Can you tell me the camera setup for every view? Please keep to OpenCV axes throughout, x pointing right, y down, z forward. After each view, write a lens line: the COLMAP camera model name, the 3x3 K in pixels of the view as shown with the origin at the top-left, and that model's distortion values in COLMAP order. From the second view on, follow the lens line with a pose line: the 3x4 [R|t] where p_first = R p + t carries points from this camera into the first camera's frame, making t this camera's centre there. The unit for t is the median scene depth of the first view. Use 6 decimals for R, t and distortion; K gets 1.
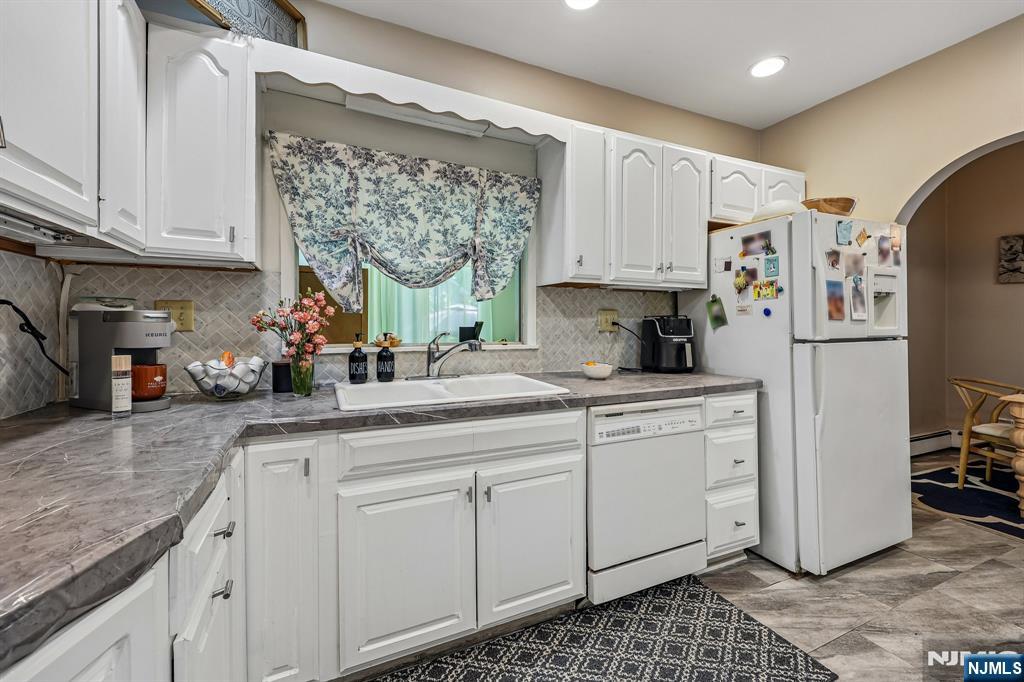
lens RADIAL K [[414.9, 0, 503.0], [0, 414.9, 325.9], [0, 0, 1]] dist [0.002003, 0.000269]
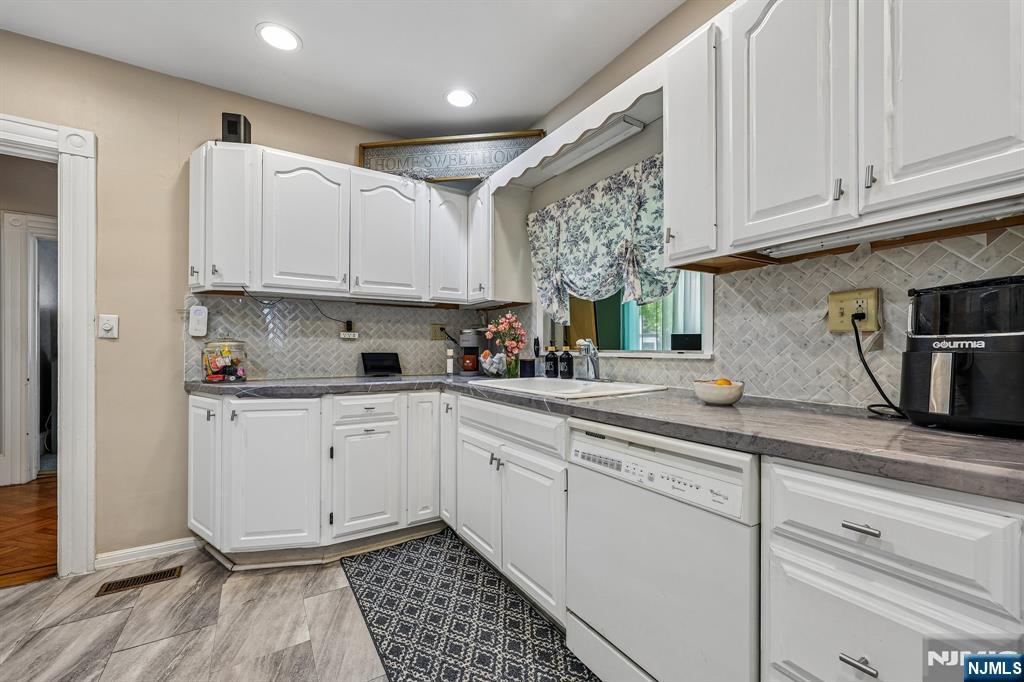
lens RADIAL K [[414.9, 0, 514.6], [0, 414.9, 346.2], [0, 0, 1]] dist [0.002003, 0.000269]
pose [[0.140405, -0.011774, -0.990024, 0.920849], [-0.004452, 0.999912, -0.012522, 0.050718], [0.990084, 0.006165, 0.140340, 0.662331]]
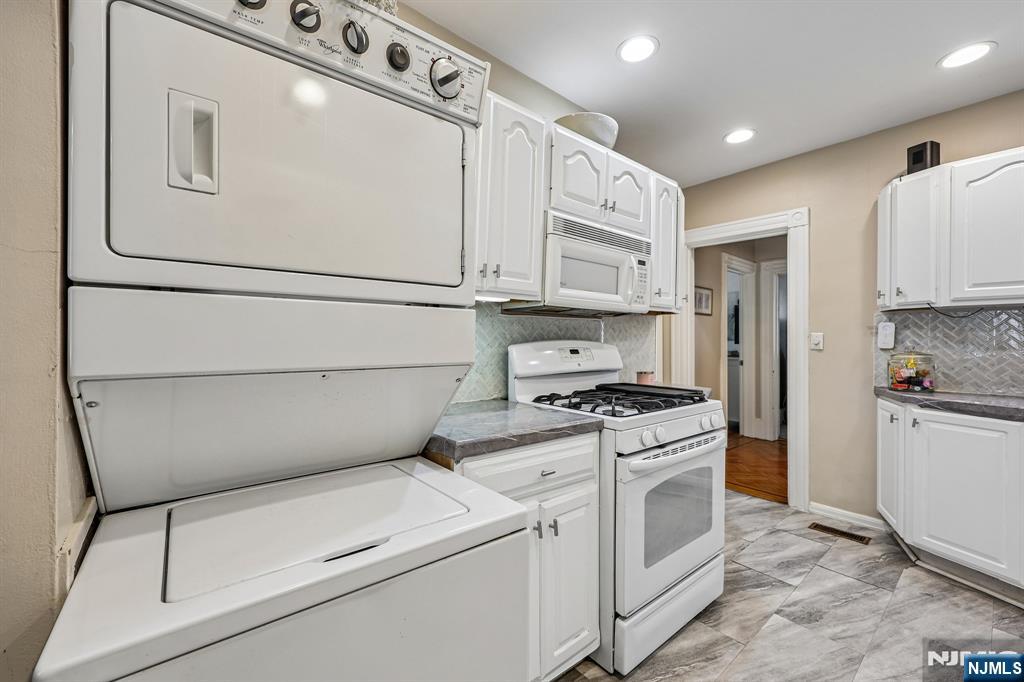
lens RADIAL K [[414.9, 0, 505.1], [0, 414.9, 340.1], [0, 0, 1]] dist [0.002003, 0.000269]
pose [[-0.962636, -0.008676, -0.270658, 1.113528], [-0.010333, 0.999936, 0.004695, 0.009313], [0.270600, 0.007316, -0.962664, 0.835492]]
